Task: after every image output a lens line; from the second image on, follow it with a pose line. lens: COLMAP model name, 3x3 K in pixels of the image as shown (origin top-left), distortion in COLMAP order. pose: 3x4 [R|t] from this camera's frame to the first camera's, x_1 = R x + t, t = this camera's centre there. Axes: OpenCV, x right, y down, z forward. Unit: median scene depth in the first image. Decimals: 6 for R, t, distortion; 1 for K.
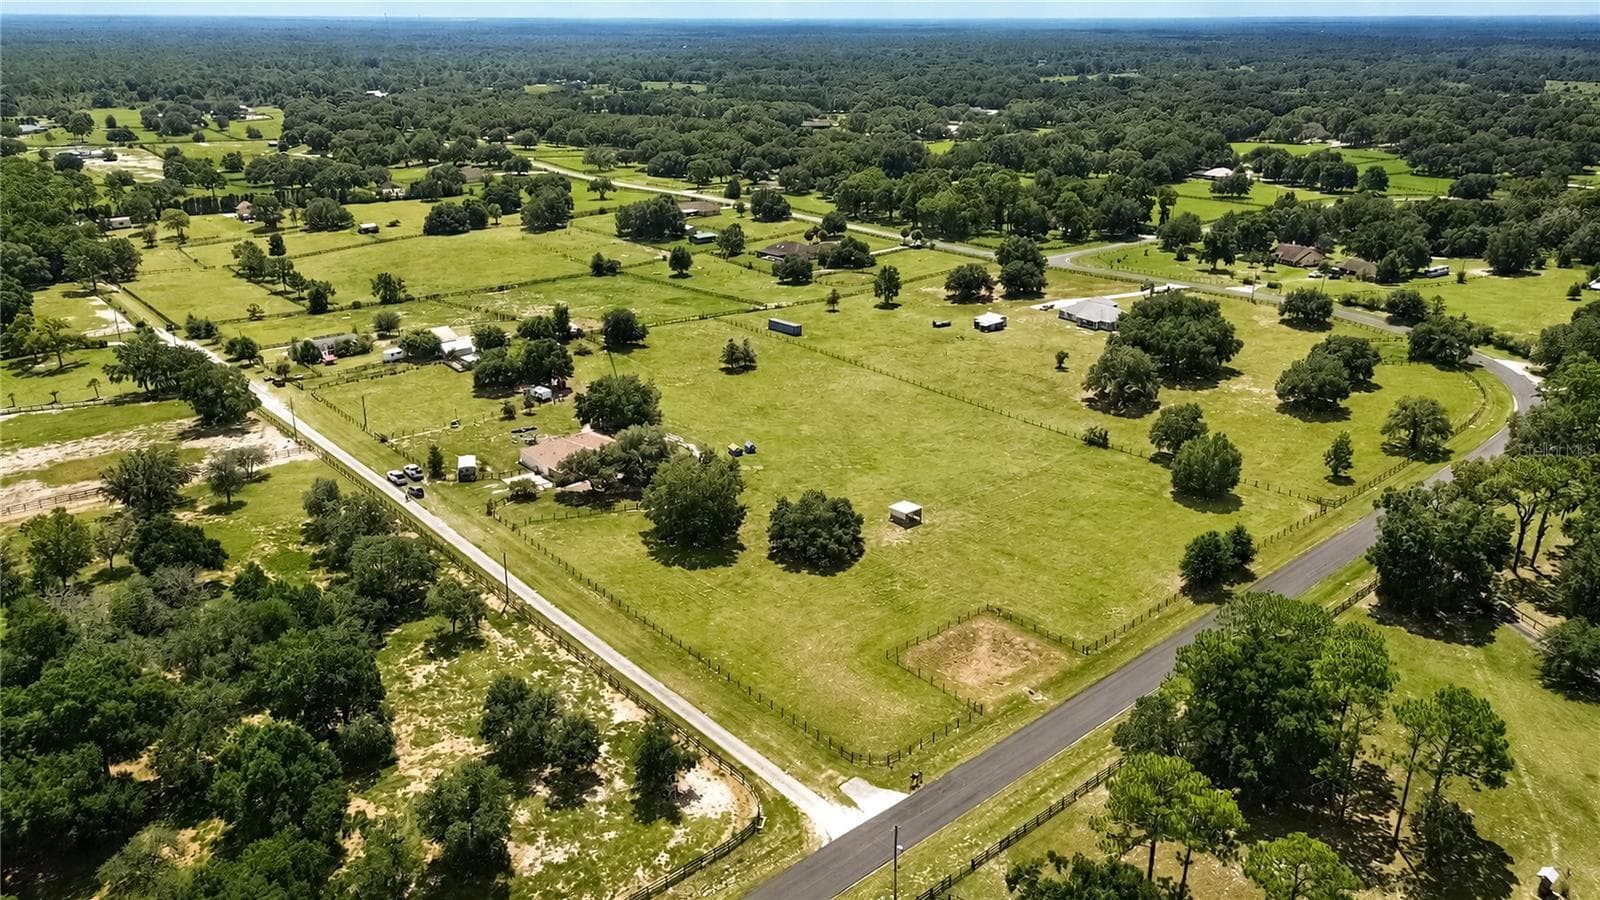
lens RADIAL K [[1121.4, 0, 800.0], [0, 1121.4, 450.0], [0, 0, 1]] dist [0.059117, 0.001133]
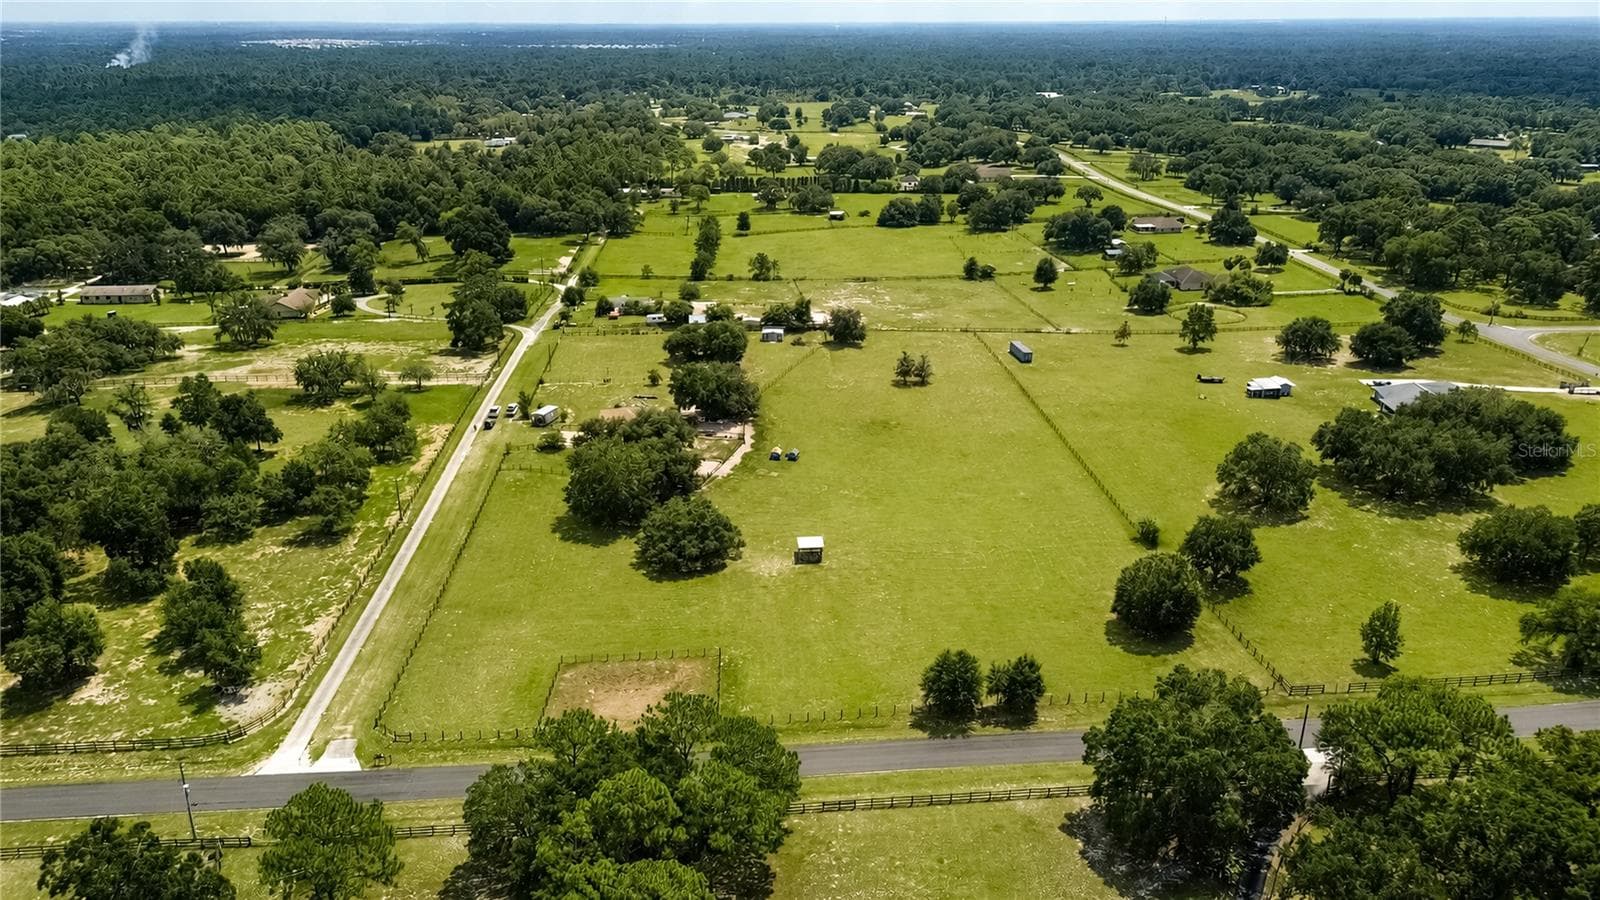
lens RADIAL K [[1121.4, 0, 800.0], [0, 1121.4, 450.0], [0, 0, 1]] dist [0.059117, 0.001133]
pose [[0.797316, 0.208073, -0.566562, 0.407305], [-0.209598, 0.975731, 0.063378, -0.055068], [0.566000, 0.068218, 0.821578, 0.154853]]
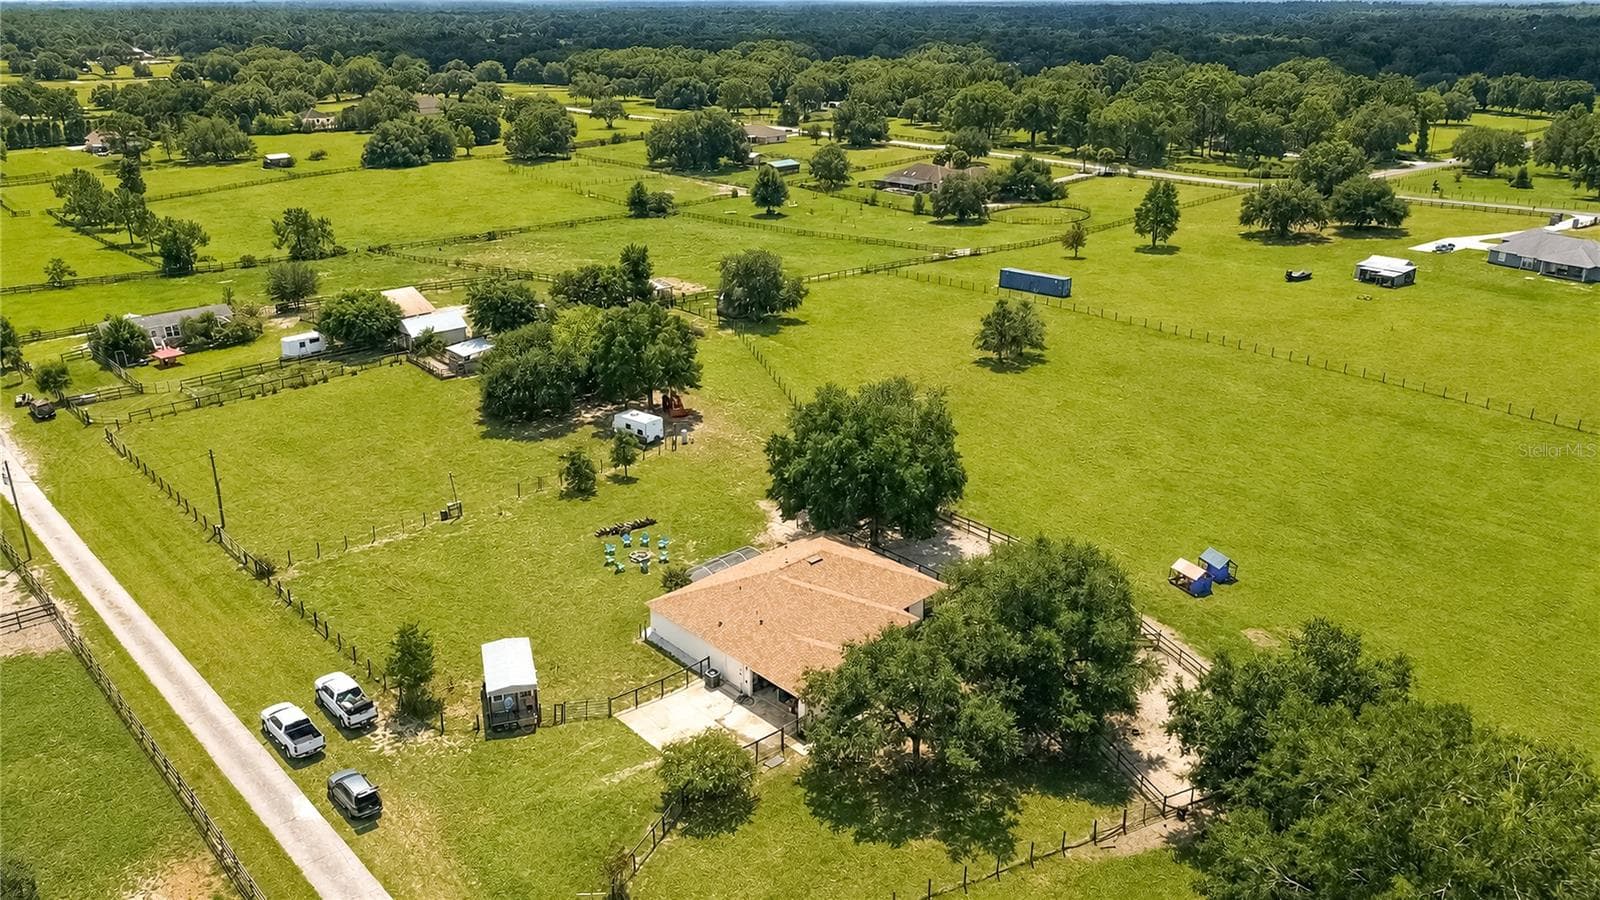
lens RADIAL K [[1141.5, 0, 800.0], [0, 1141.5, 450.0], [0, 0, 1]] dist [0.030563, -0.002482]
pose [[0.999013, -0.018168, 0.040522, -0.161615], [0.017841, 0.999805, 0.008420, -0.038025], [-0.040667, -0.007689, 0.999143, 0.480950]]
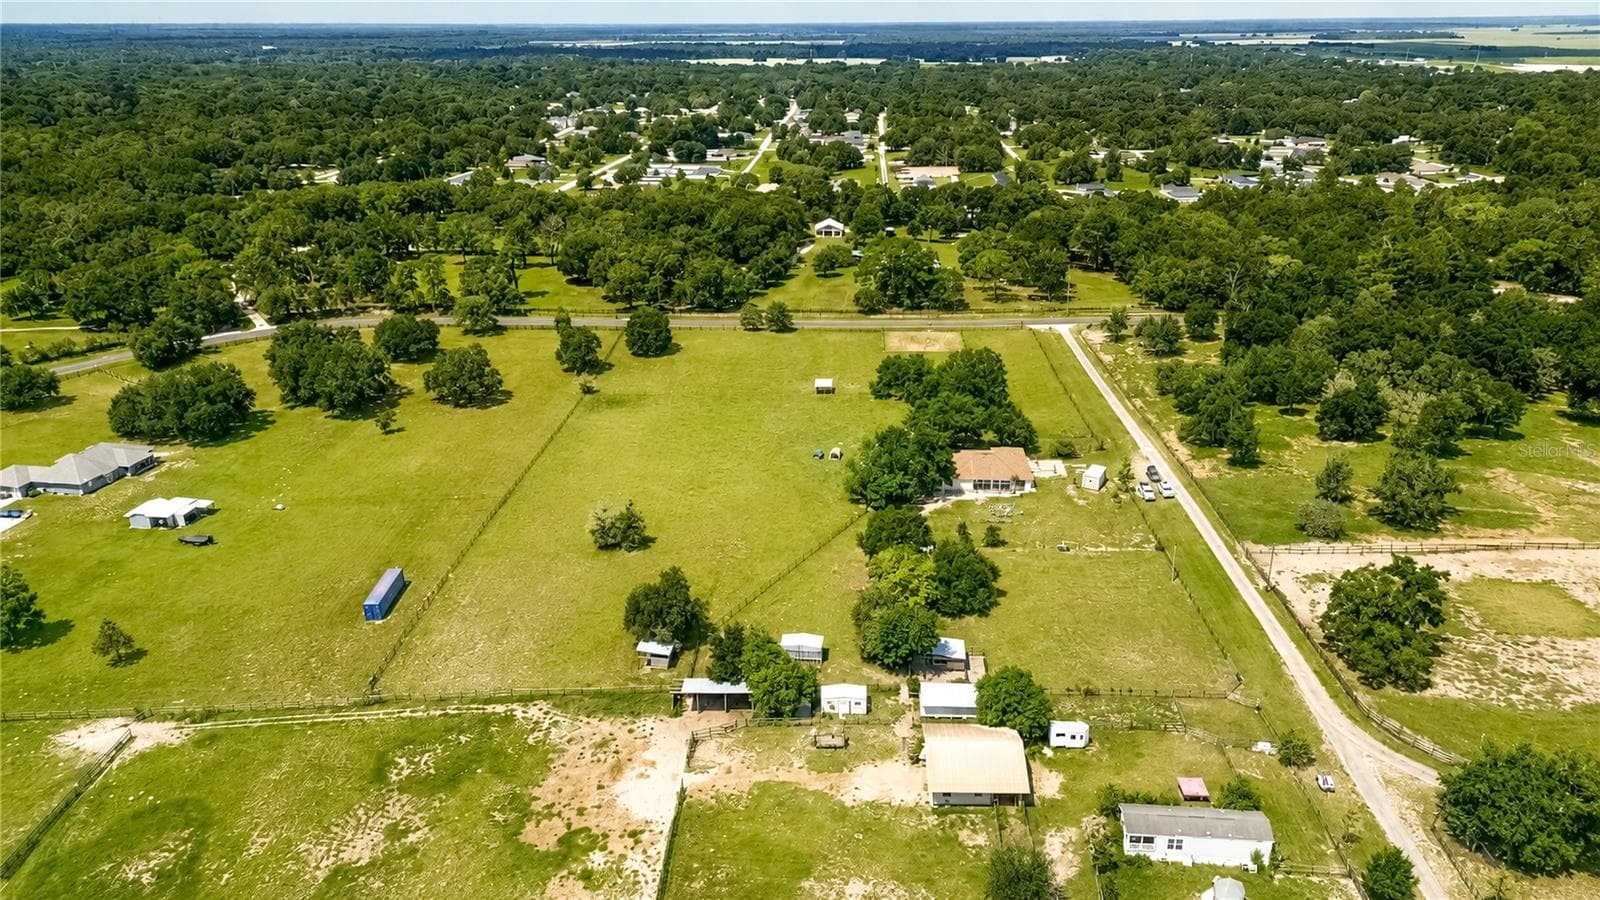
lens RADIAL K [[1141.5, 0, 800.0], [0, 1141.5, 450.0], [0, 0, 1]] dist [0.030563, -0.002482]
pose [[-0.724469, -0.242603, 0.645204, -0.537340], [0.254372, 0.775859, 0.577354, -0.463019], [-0.640655, 0.582397, -0.500375, 1.190684]]
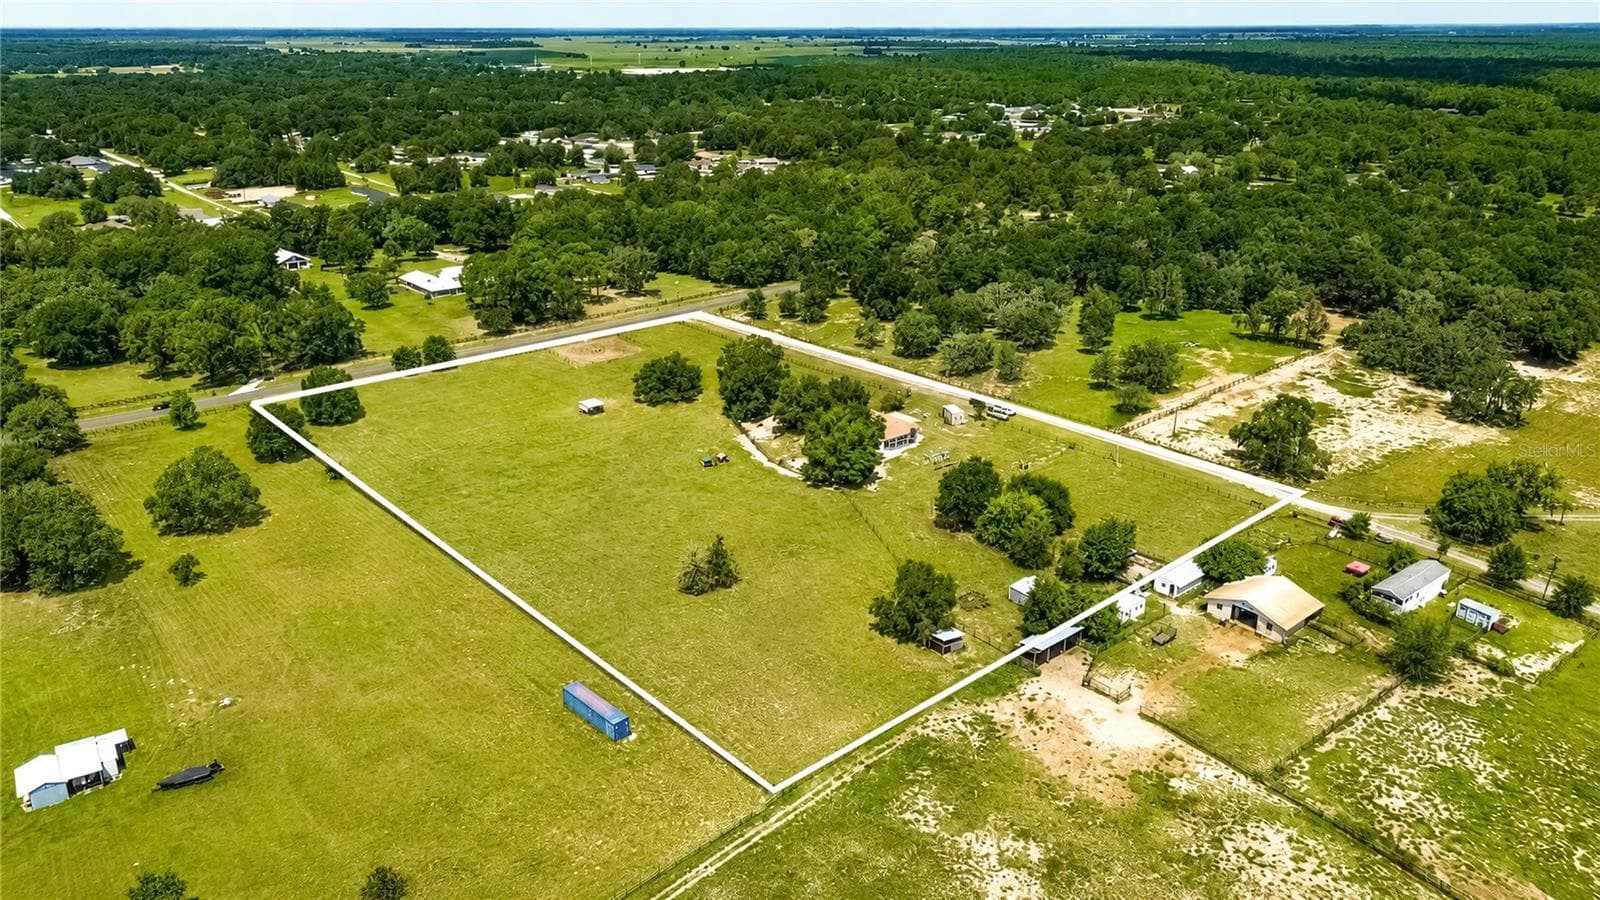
lens RADIAL K [[1141.5, 0, 800.0], [0, 1141.5, 450.0], [0, 0, 1]] dist [0.030563, -0.002482]
pose [[-0.999979, -0.002101, 0.006158, -0.104637], [0.002551, 0.743976, 0.668201, -0.531270], [-0.005986, 0.668203, -0.743955, 1.367939]]
